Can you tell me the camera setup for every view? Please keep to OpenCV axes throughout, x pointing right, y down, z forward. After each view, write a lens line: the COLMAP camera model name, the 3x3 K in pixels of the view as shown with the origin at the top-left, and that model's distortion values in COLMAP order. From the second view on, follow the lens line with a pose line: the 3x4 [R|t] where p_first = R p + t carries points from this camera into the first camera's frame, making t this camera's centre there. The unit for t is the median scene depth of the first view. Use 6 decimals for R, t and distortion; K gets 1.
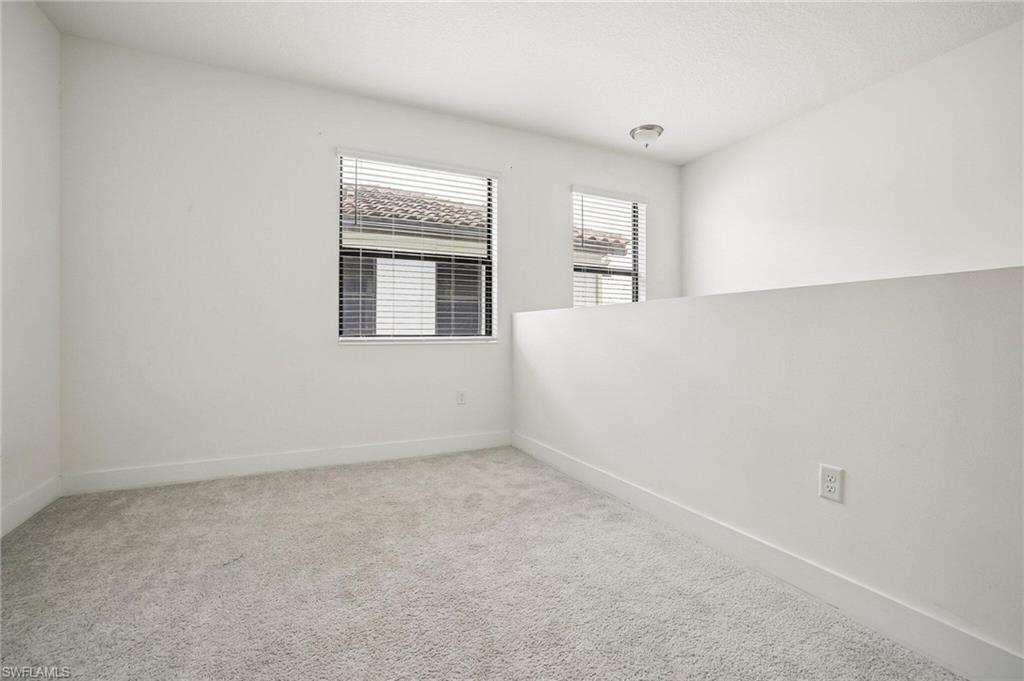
lens RADIAL K [[448.9, 0, 509.4], [0, 448.9, 333.3], [0, 0, 1]] dist [-0.032936, 0.007740]
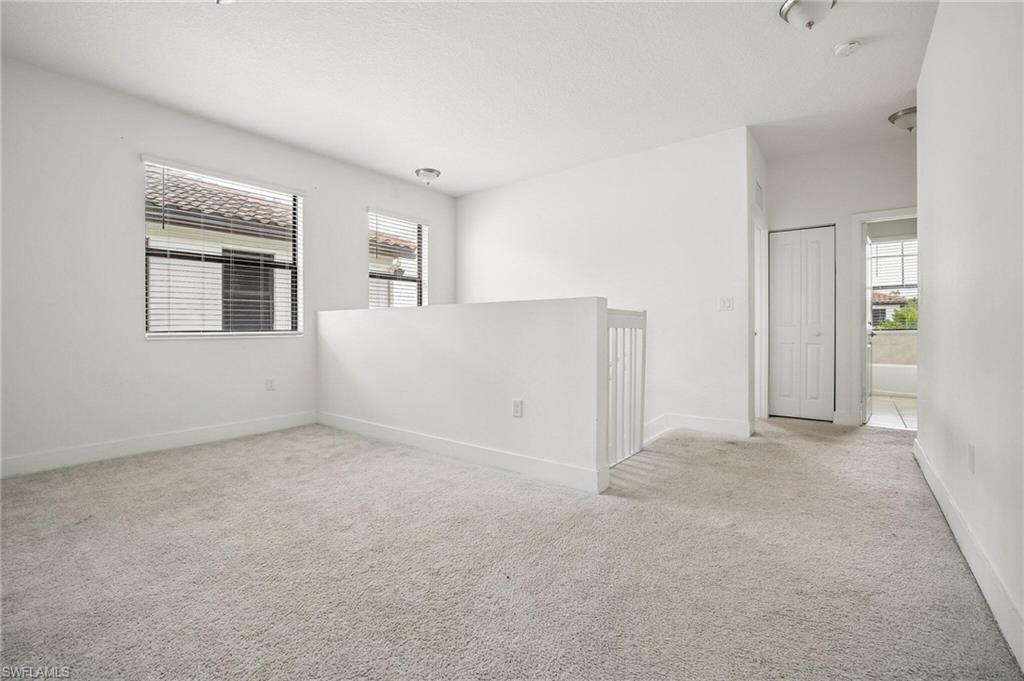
lens RADIAL K [[448.9, 0, 506.7], [0, 448.9, 332.6], [0, 0, 1]] dist [-0.032936, 0.007740]
pose [[0.900489, -0.006663, 0.434829, -0.057776], [0.003320, 0.999959, 0.008448, 0.001650], [-0.434867, -0.006163, 0.900474, -0.296598]]
